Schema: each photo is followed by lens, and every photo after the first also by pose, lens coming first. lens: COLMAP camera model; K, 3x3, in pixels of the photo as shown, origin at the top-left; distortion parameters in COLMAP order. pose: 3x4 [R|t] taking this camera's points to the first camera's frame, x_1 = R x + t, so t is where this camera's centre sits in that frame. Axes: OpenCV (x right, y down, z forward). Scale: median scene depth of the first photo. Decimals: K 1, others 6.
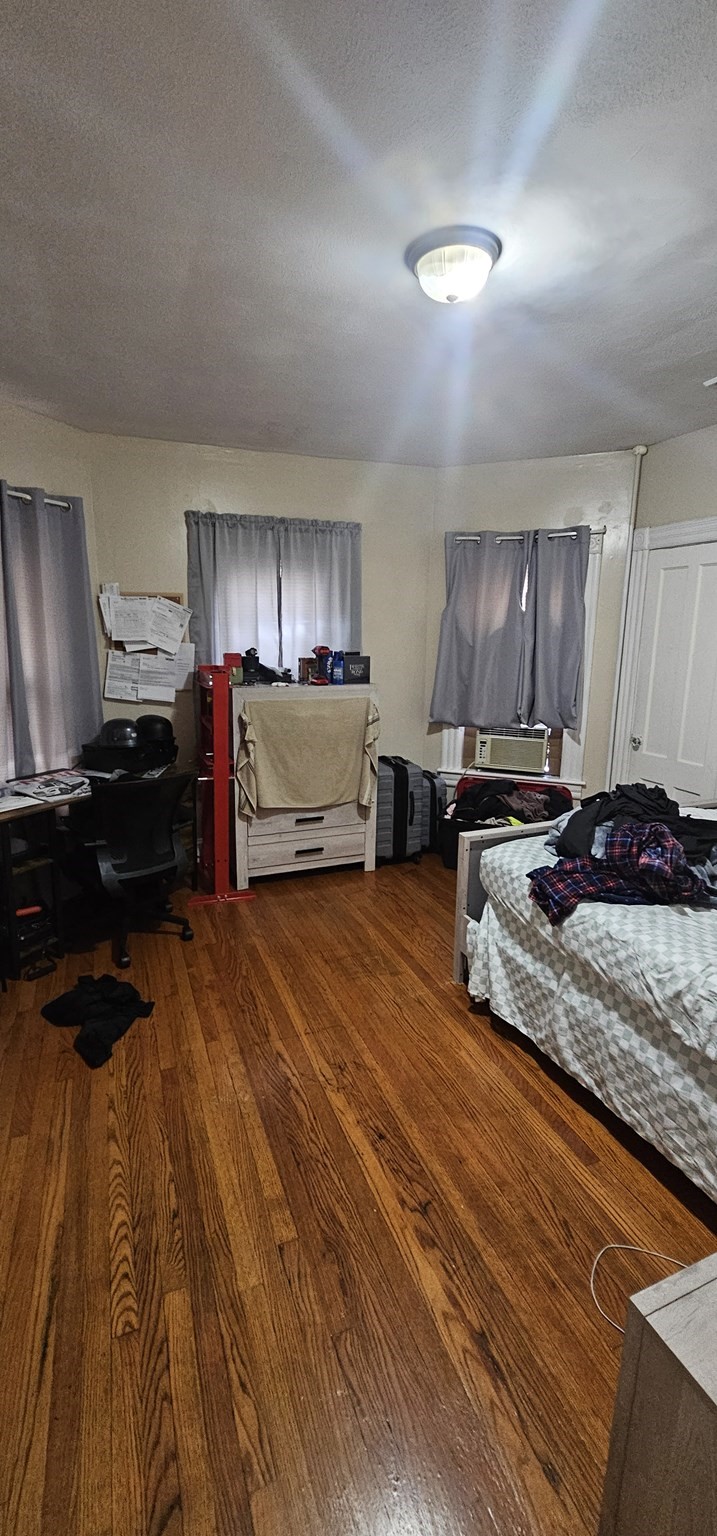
lens RADIAL K [[628.4, 0, 357.1], [0, 628.4, 765.3], [0, 0, 1]] dist [-0.002397, -0.000355]
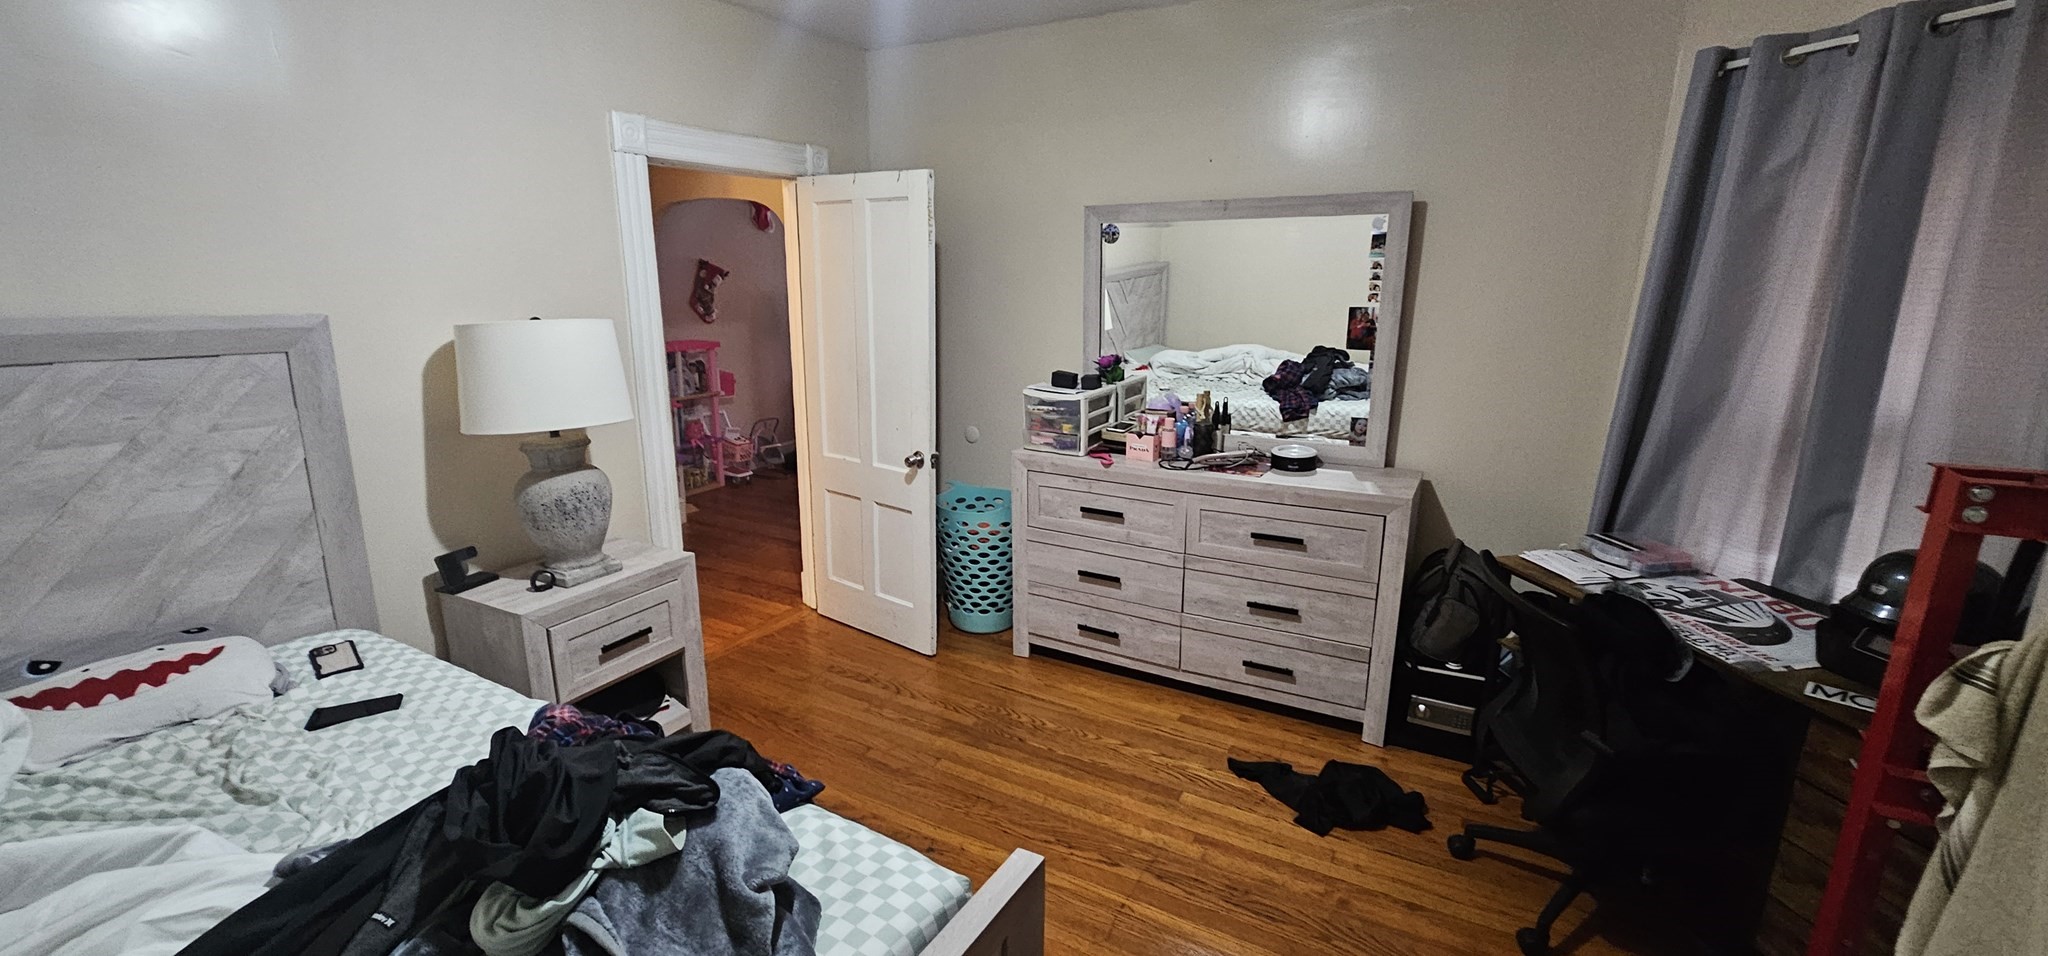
lens RADIAL K [[837.9, 0, 1018.4], [0, 837.9, 483.2], [0, 0, 1]] dist [-0.002397, -0.000355]
pose [[-0.785487, 0.139313, -0.602995, 0.503960], [-0.131200, 0.914704, 0.382235, -0.329230], [0.604812, 0.379353, -0.700210, 1.425657]]
